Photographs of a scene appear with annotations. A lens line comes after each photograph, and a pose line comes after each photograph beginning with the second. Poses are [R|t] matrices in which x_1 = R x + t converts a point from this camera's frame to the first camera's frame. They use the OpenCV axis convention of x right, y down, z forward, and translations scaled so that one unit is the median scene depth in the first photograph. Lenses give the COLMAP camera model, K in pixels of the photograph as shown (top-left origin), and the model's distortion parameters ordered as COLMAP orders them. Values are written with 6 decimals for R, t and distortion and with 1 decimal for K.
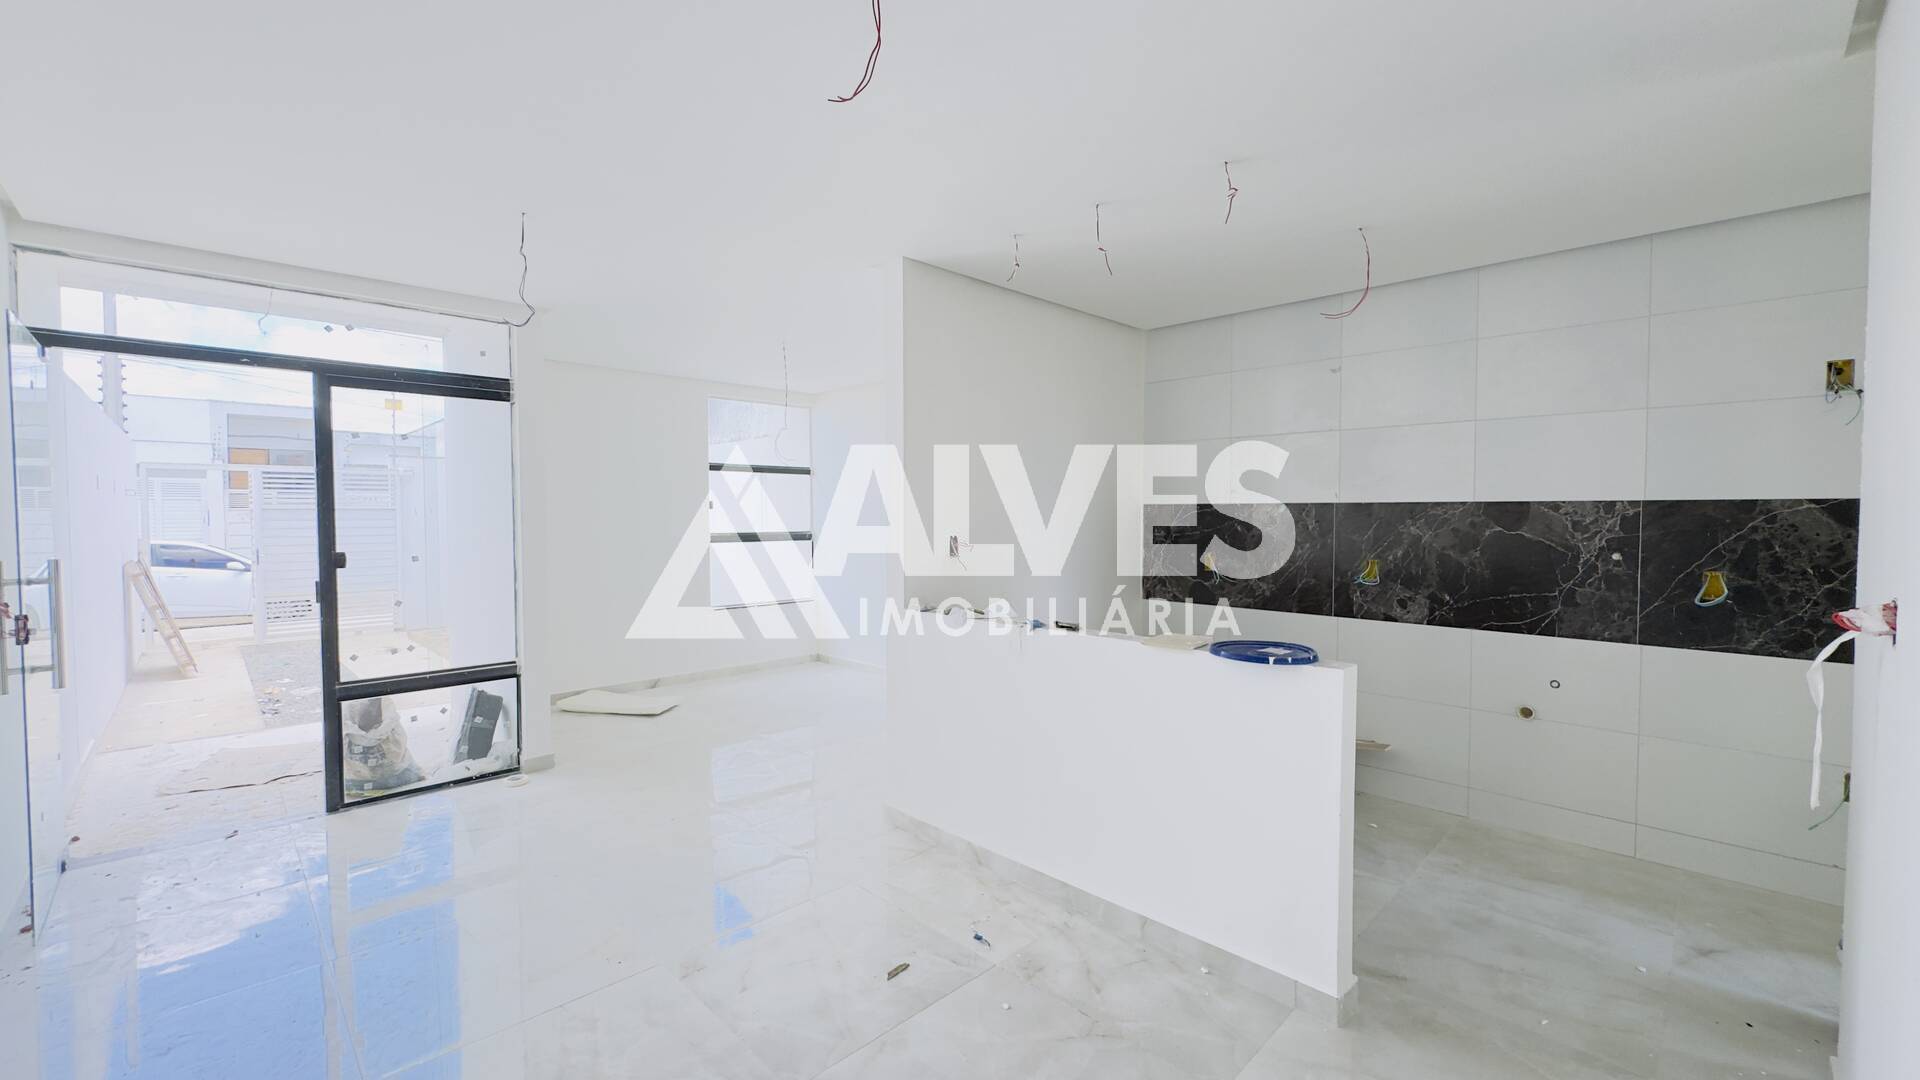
lens RADIAL K [[764.8, 0, 956.7], [0, 764.8, 537.7], [0, 0, 1]] dist [-0.001753, 0.000094]
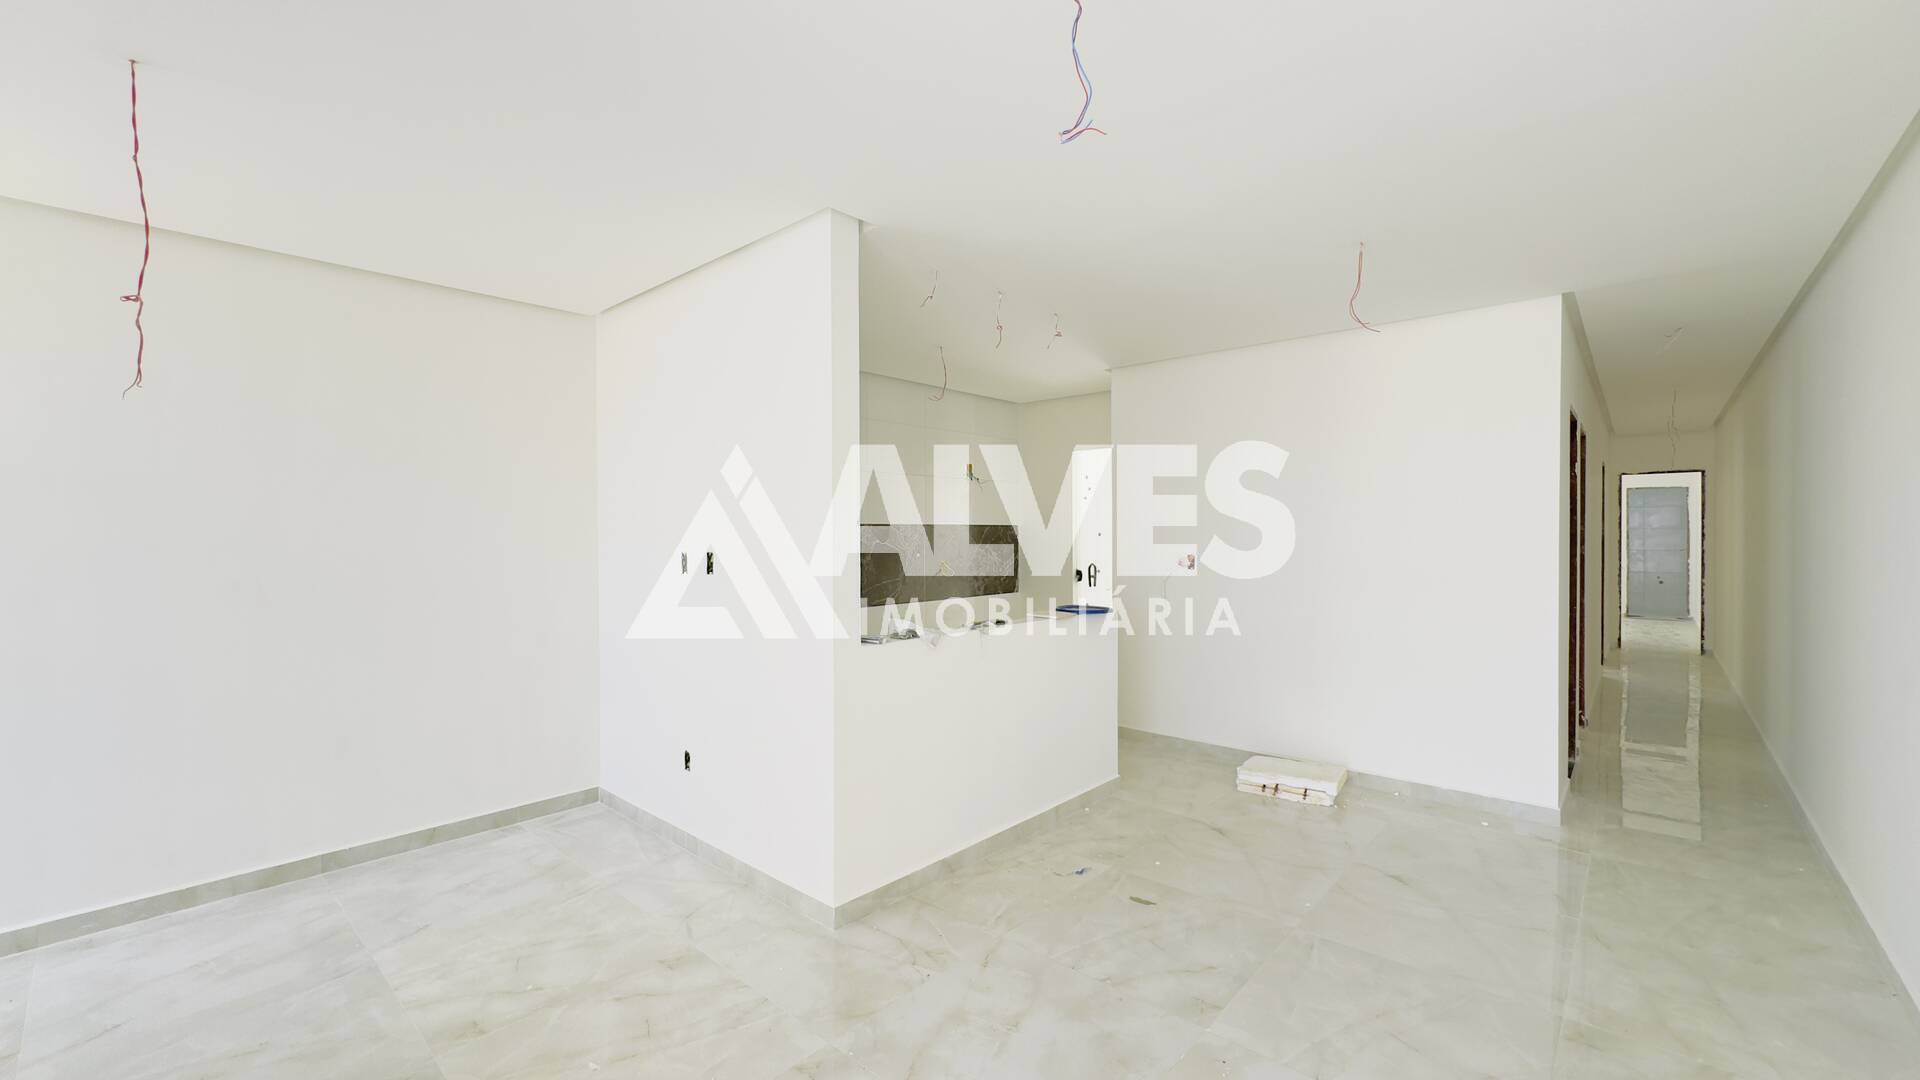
lens RADIAL K [[764.8, 0, 956.7], [0, 764.8, 537.7], [0, 0, 1]] dist [-0.001753, 0.000094]
pose [[-0.050028, -0.001038, 0.998747, -1.187871], [0.046078, 0.998932, 0.003346, -0.025828], [-0.997684, 0.046187, -0.049927, 1.235943]]
